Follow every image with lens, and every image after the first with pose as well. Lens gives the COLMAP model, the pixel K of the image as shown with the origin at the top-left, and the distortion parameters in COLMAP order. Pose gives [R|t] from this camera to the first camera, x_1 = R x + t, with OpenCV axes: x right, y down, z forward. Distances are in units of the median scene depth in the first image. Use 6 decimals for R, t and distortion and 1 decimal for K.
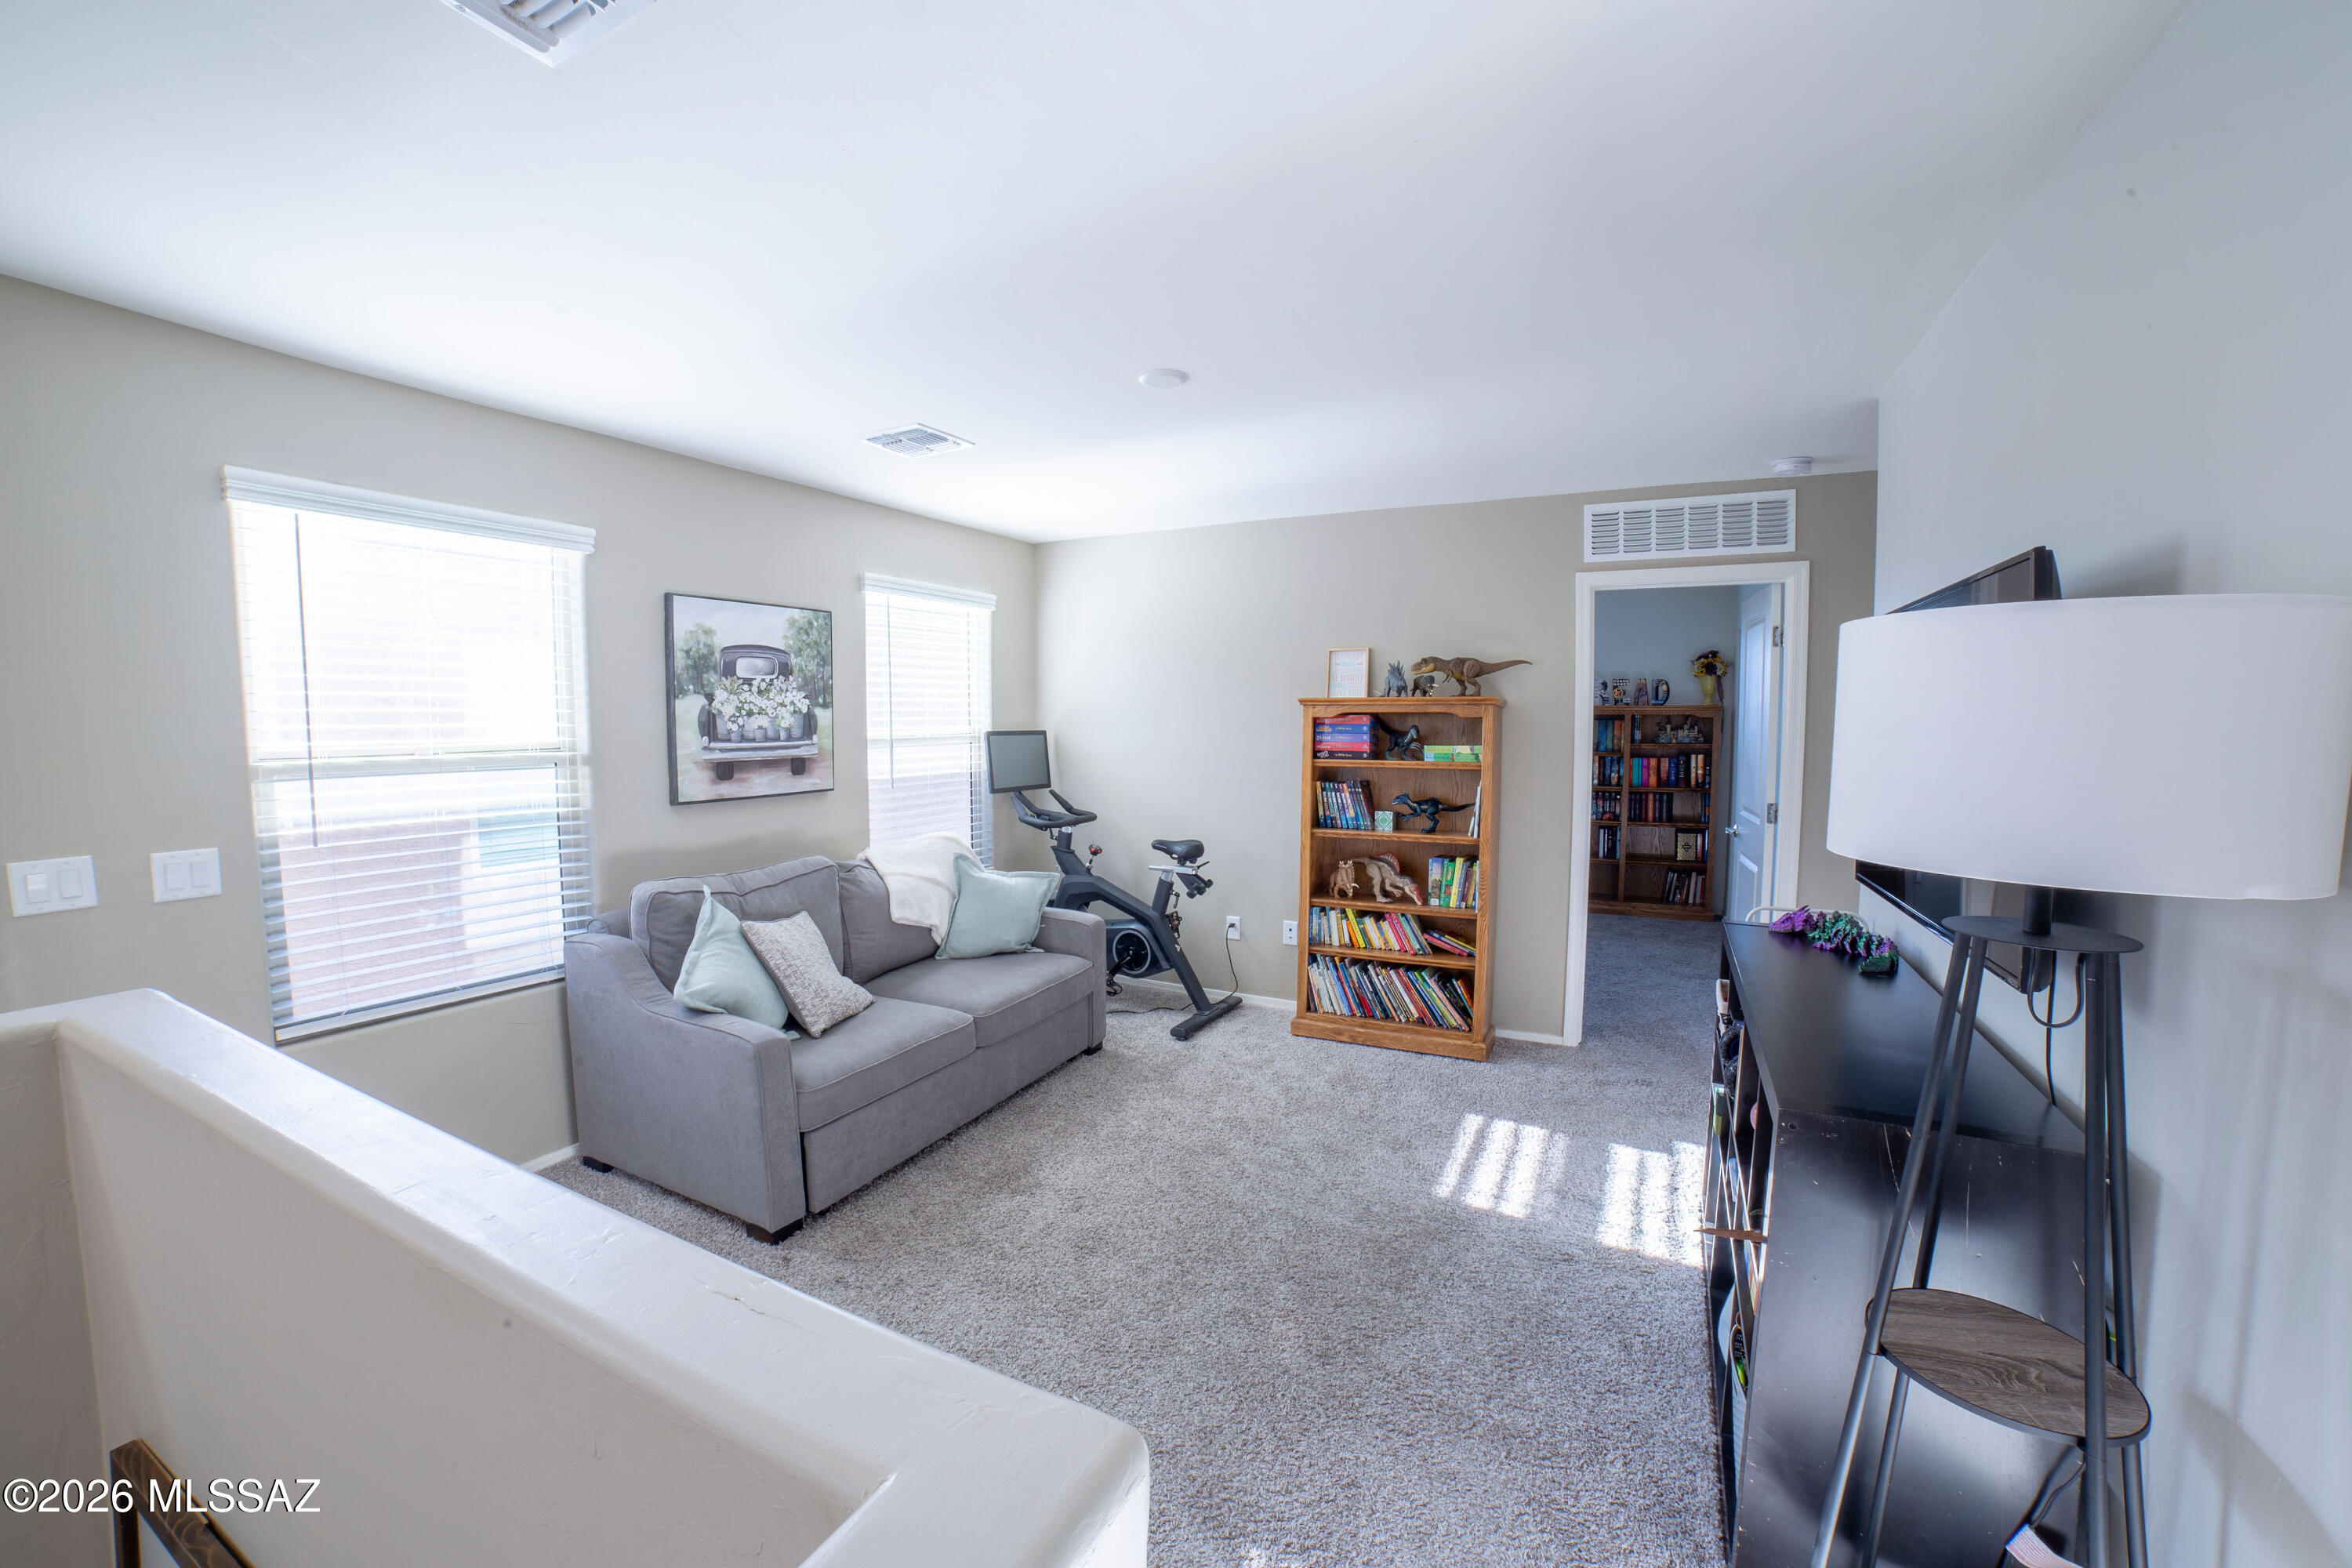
lens RADIAL K [[897.9, 0, 1175.3], [0, 897.9, 775.4], [0, 0, 1]] dist [-0.014769, 0.000006]
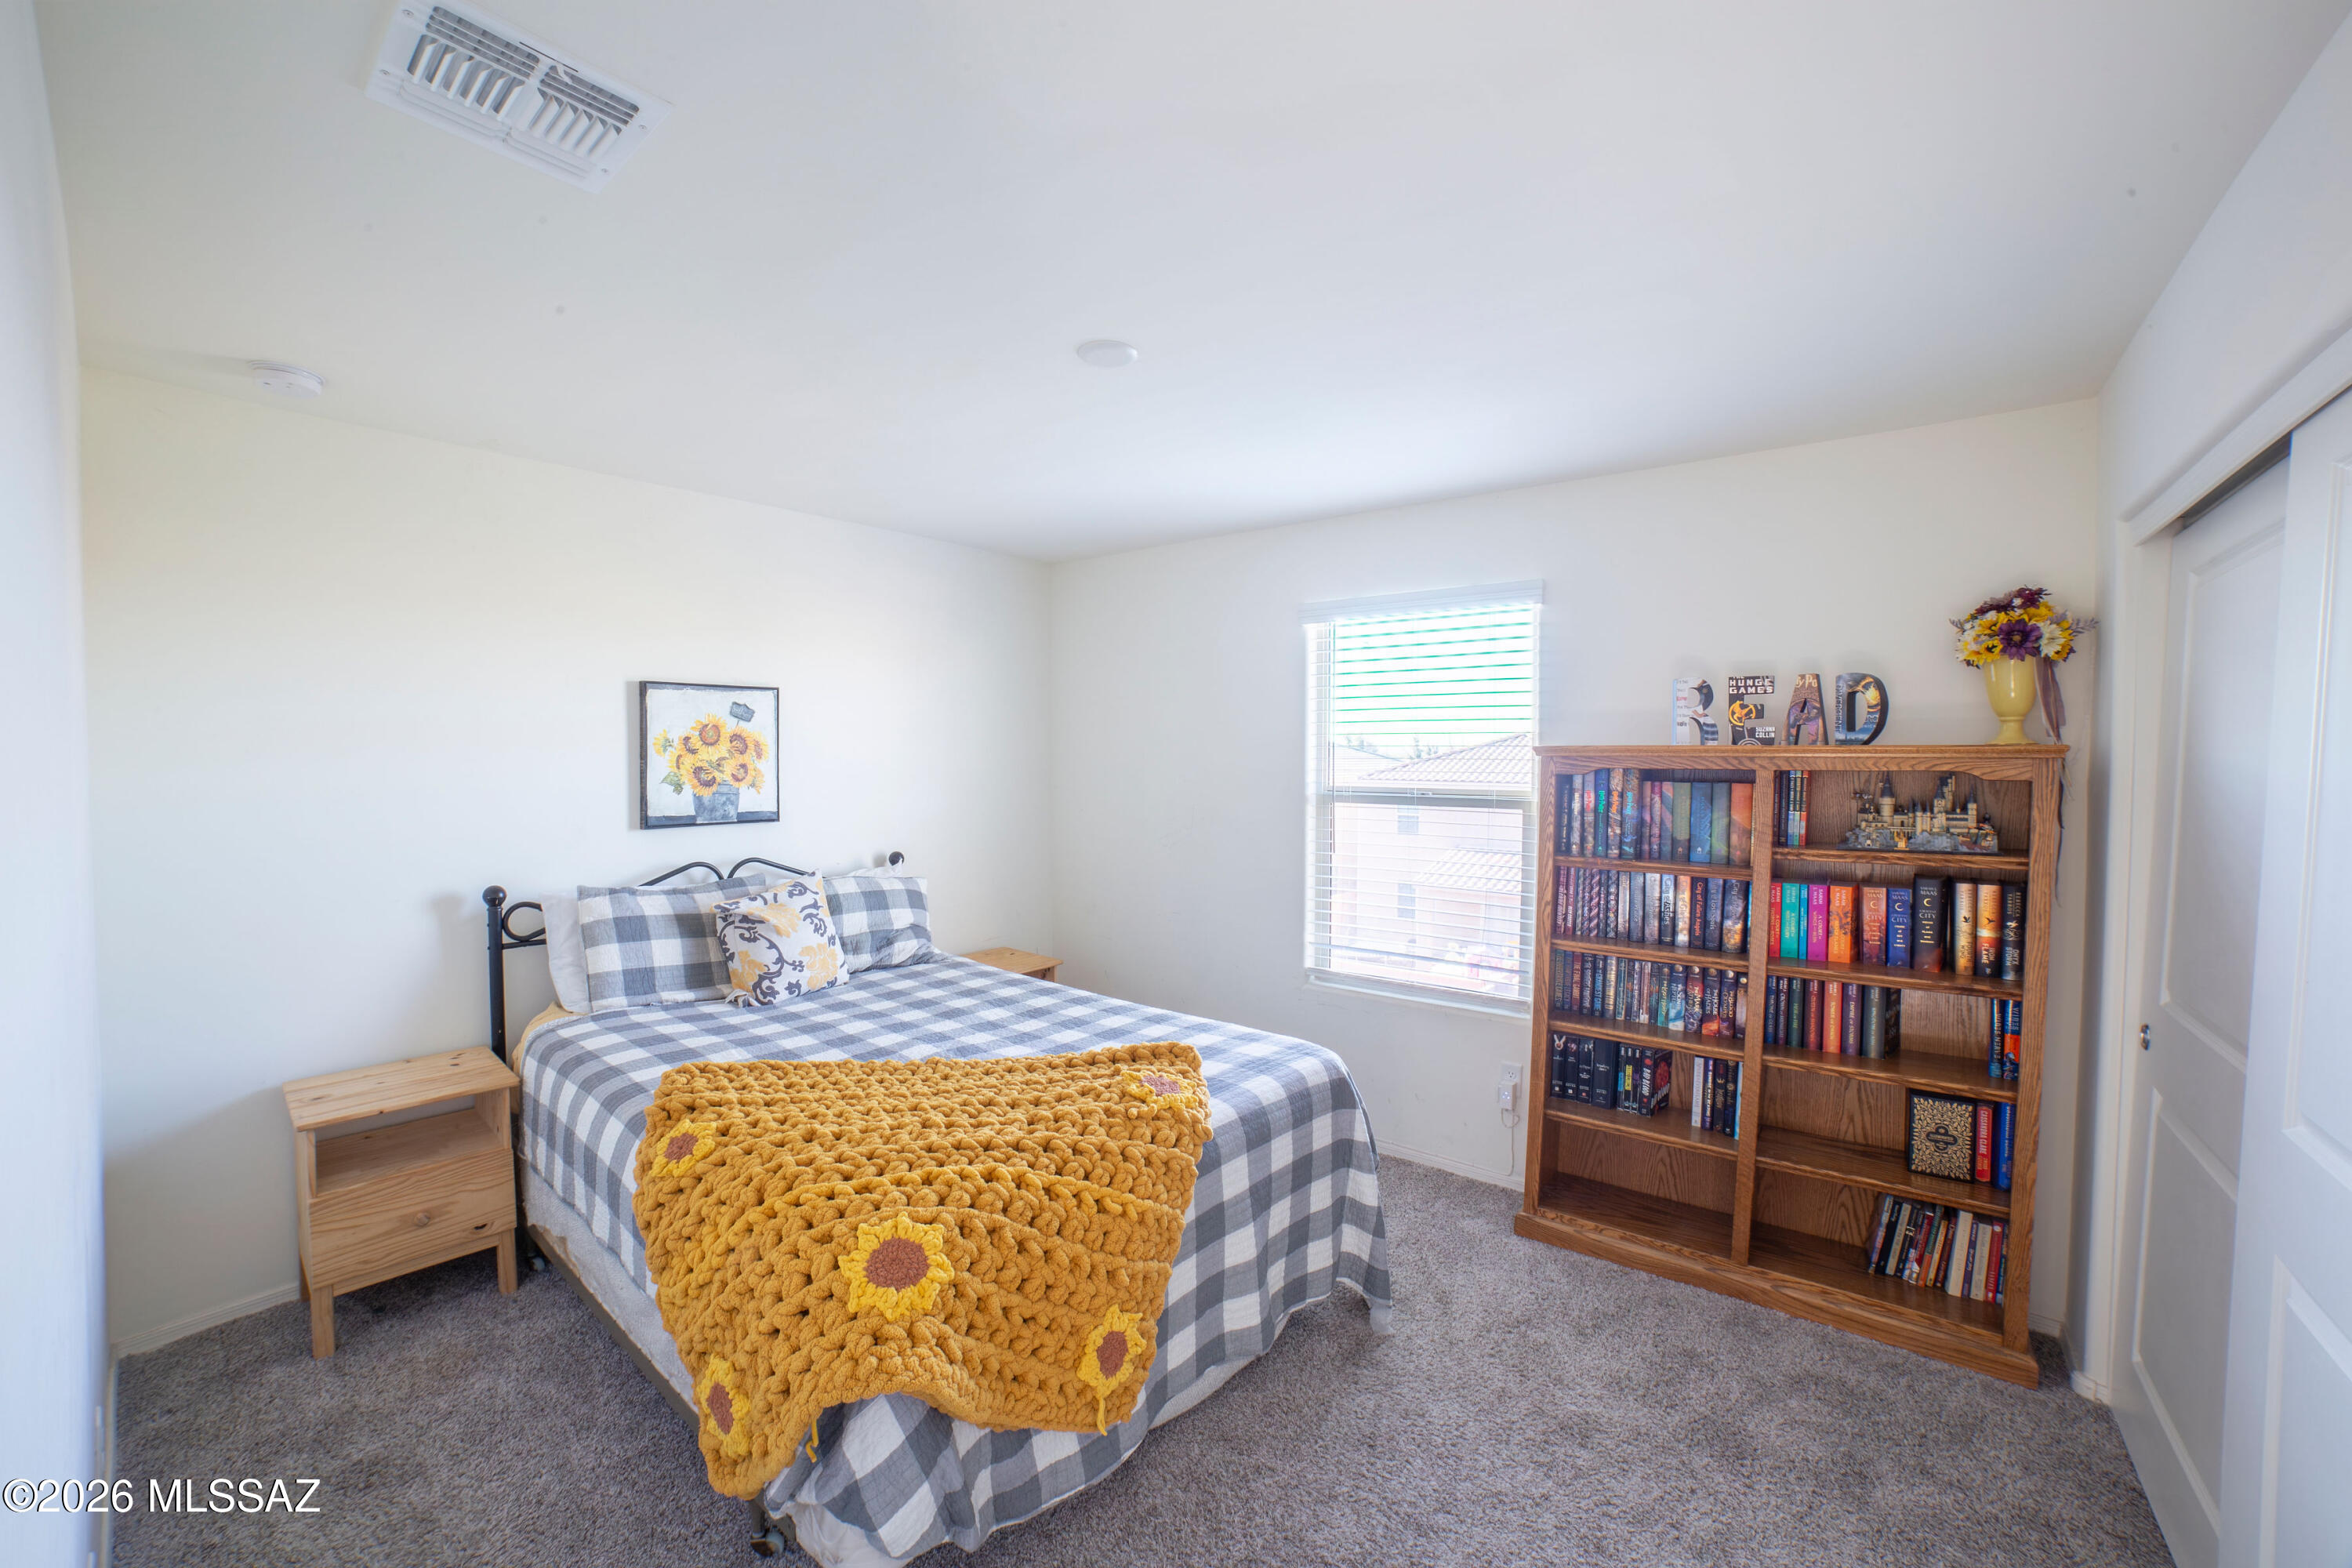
lens RADIAL K [[897.9, 0, 1180.9], [0, 897.9, 791.9], [0, 0, 1]] dist [-0.014769, 0.000006]
pose [[0.980026, 0.013048, -0.198440, 0.339717], [-0.019235, 0.999386, -0.029282, -0.042586], [0.197937, 0.032514, 0.979675, 0.584014]]
